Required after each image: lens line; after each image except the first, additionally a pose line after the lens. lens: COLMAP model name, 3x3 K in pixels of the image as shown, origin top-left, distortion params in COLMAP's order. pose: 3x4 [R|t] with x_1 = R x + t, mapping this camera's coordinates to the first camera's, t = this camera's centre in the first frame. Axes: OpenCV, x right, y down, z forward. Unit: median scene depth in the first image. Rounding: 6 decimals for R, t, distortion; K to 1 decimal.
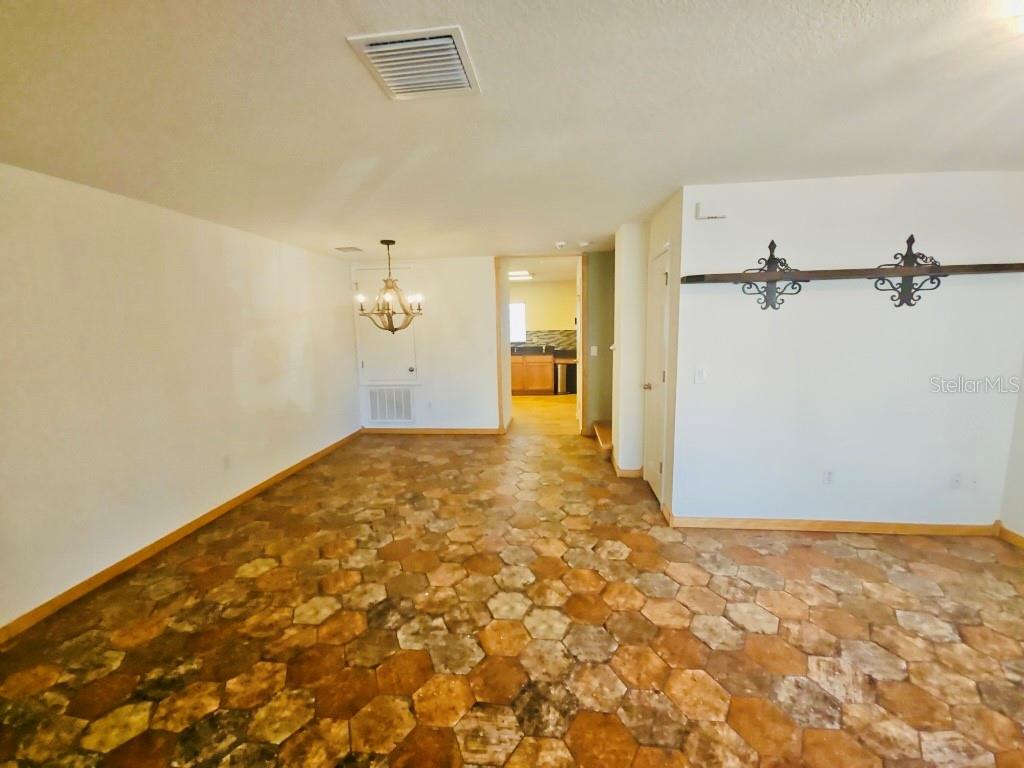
lens RADIAL K [[417.1, 0, 510.8], [0, 417.1, 382.6], [0, 0, 1]] dist [0.015881, -0.010093]
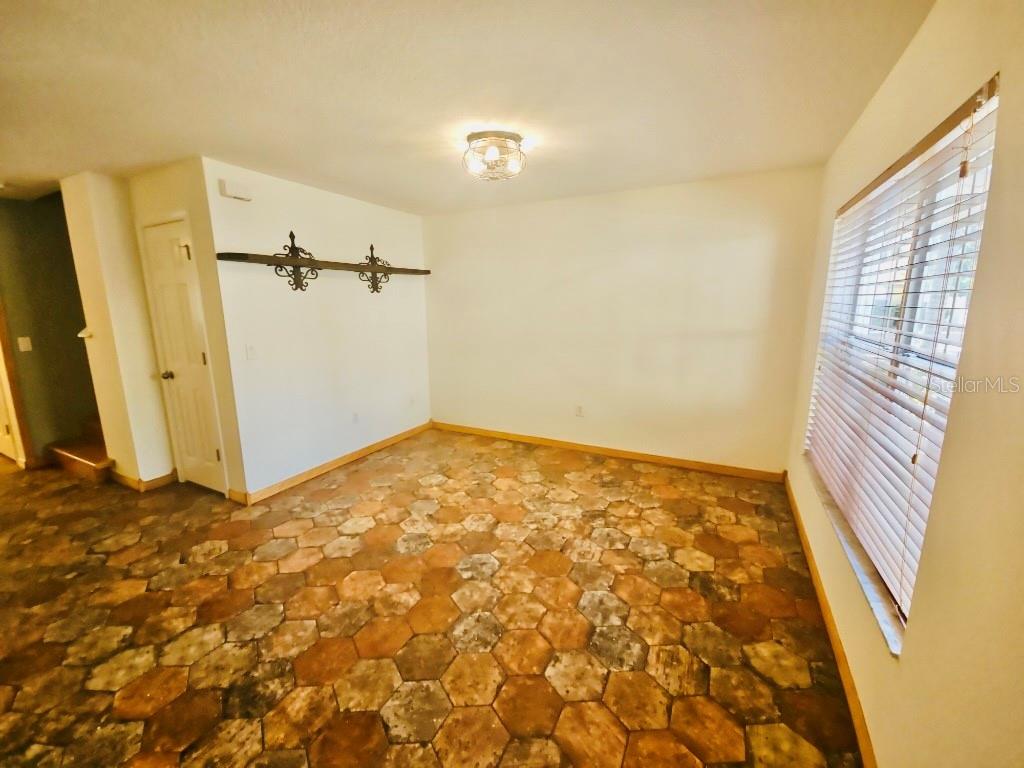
lens RADIAL K [[415.6, 0, 511.1], [0, 415.6, 383.2], [0, 0, 1]] dist [0.021392, -0.014502]
pose [[0.359911, -0.159574, 0.919239, -0.319285], [0.131106, 0.984139, 0.119508, 0.022333], [-0.923729, 0.077505, 0.375123, 0.024296]]
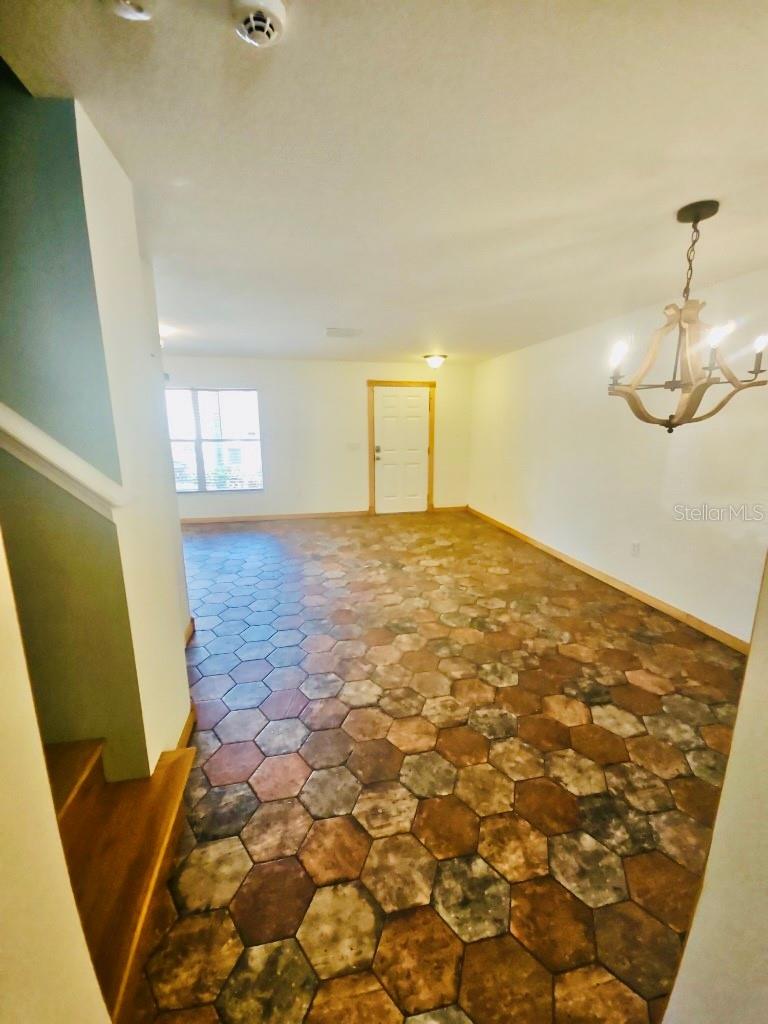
lens RADIAL K [[417.1, 0, 385.8], [0, 417.1, 509.9], [0, 0, 1]] dist [0.015881, -0.010093]
pose [[-0.952181, 0.086818, -0.292940, 0.257673], [-0.018872, 0.940237, 0.339998, -0.321589], [0.304951, 0.329268, -0.893637, 2.309626]]
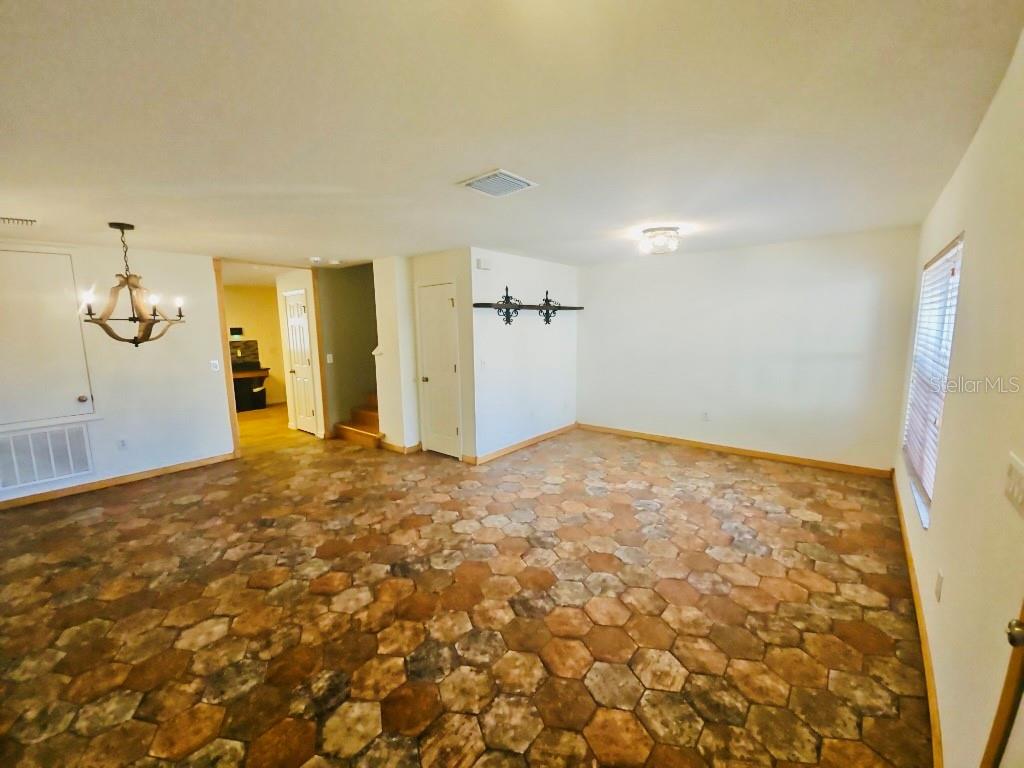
lens RADIAL K [[417.1, 0, 510.8], [0, 417.1, 382.6], [0, 0, 1]] dist [0.015881, -0.010093]
pose [[0.551640, -0.098995, 0.828187, -0.940771], [0.120112, 0.992011, 0.038573, 0.001393], [-0.825389, 0.078197, 0.559123, 0.023729]]
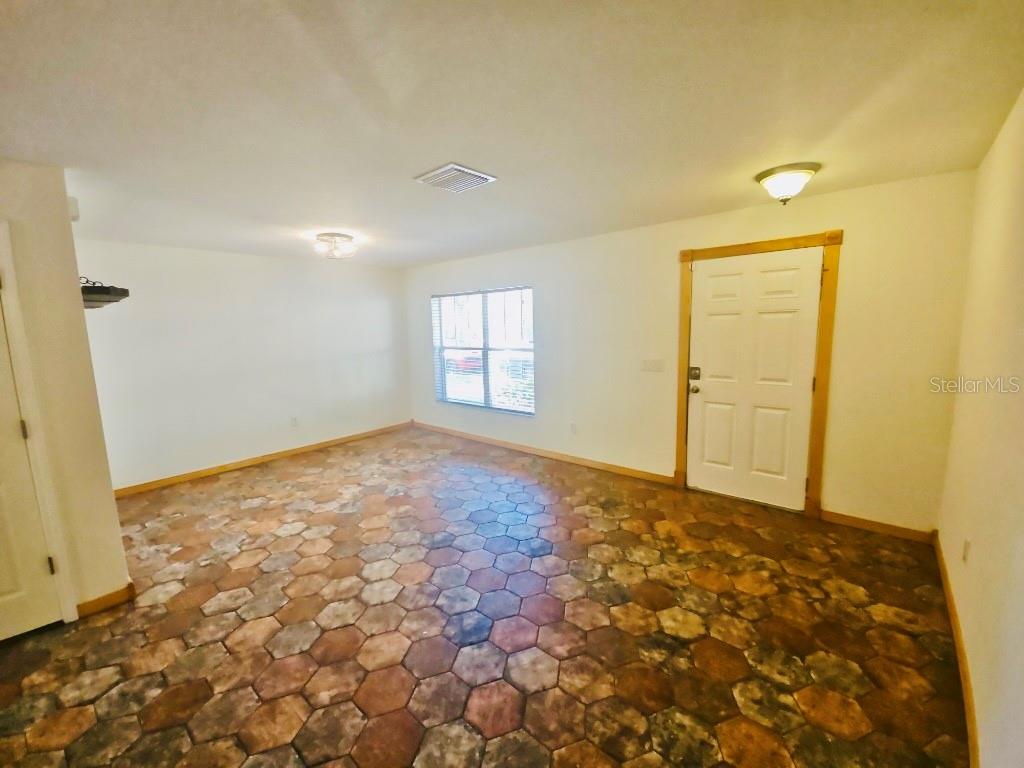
lens RADIAL K [[417.1, 0, 510.8], [0, 417.1, 382.6], [0, 0, 1]] dist [0.015881, -0.010093]
pose [[-0.823528, -0.034747, 0.566210, -0.771001], [0.122622, 0.963621, 0.237484, -0.180865], [-0.553863, 0.265005, -0.789308, 1.346389]]
